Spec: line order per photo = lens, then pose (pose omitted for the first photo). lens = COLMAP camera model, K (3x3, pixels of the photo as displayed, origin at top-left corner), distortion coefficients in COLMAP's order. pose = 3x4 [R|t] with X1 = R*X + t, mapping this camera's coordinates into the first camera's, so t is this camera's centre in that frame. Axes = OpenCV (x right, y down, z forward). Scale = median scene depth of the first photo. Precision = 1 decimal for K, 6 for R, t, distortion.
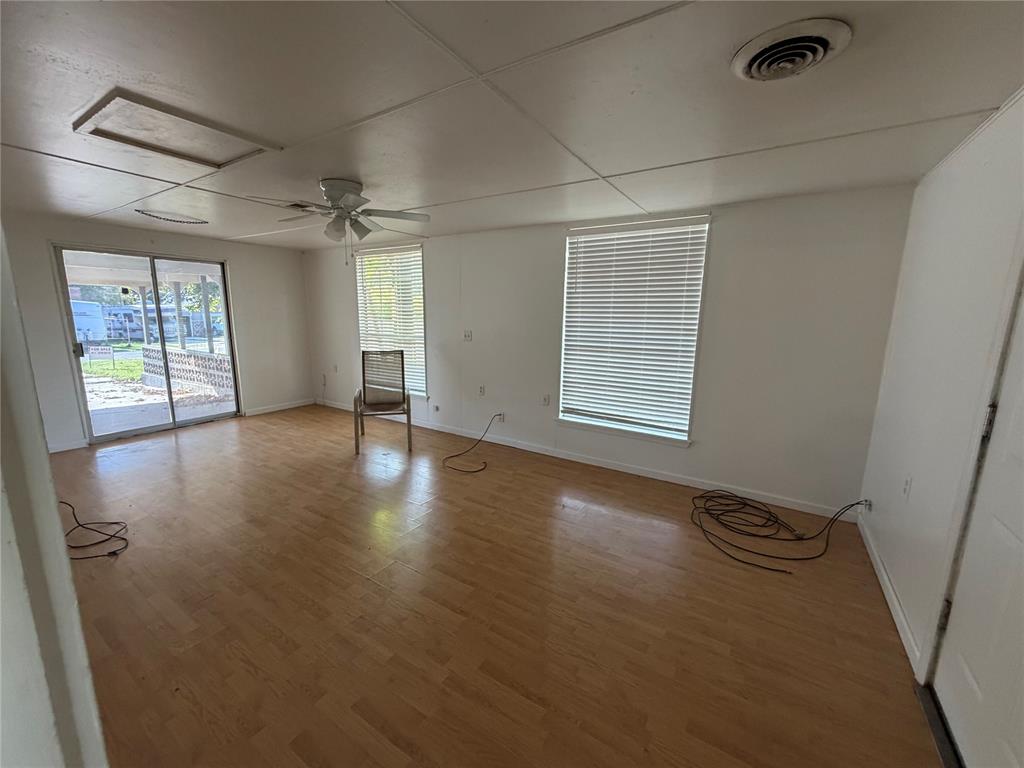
lens RADIAL K [[411.0, 0, 507.3], [0, 411.0, 386.6], [0, 0, 1]] dist [0.009664, -0.000270]
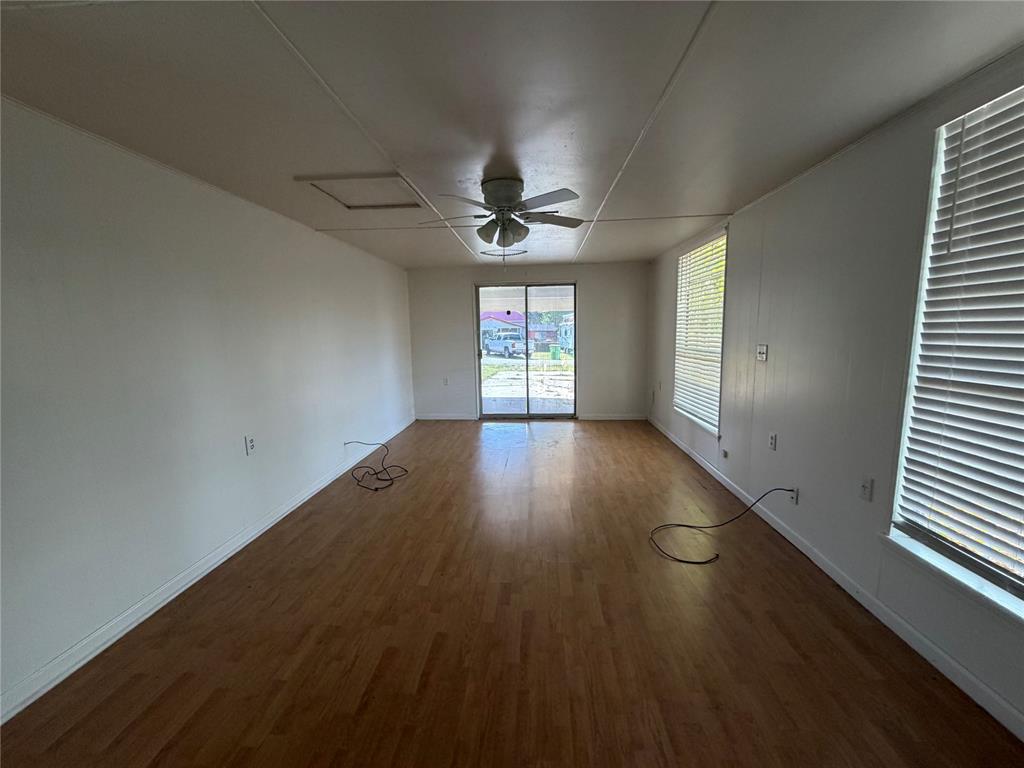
lens RADIAL K [[411.0, 0, 506.1], [0, 411.0, 383.4], [0, 0, 1]] dist [0.009664, -0.000270]
pose [[0.470270, 0.095240, -0.877369, 0.307762], [-0.131403, 0.990634, 0.037103, -0.052535], [0.872685, 0.097840, 0.478380, 0.387816]]
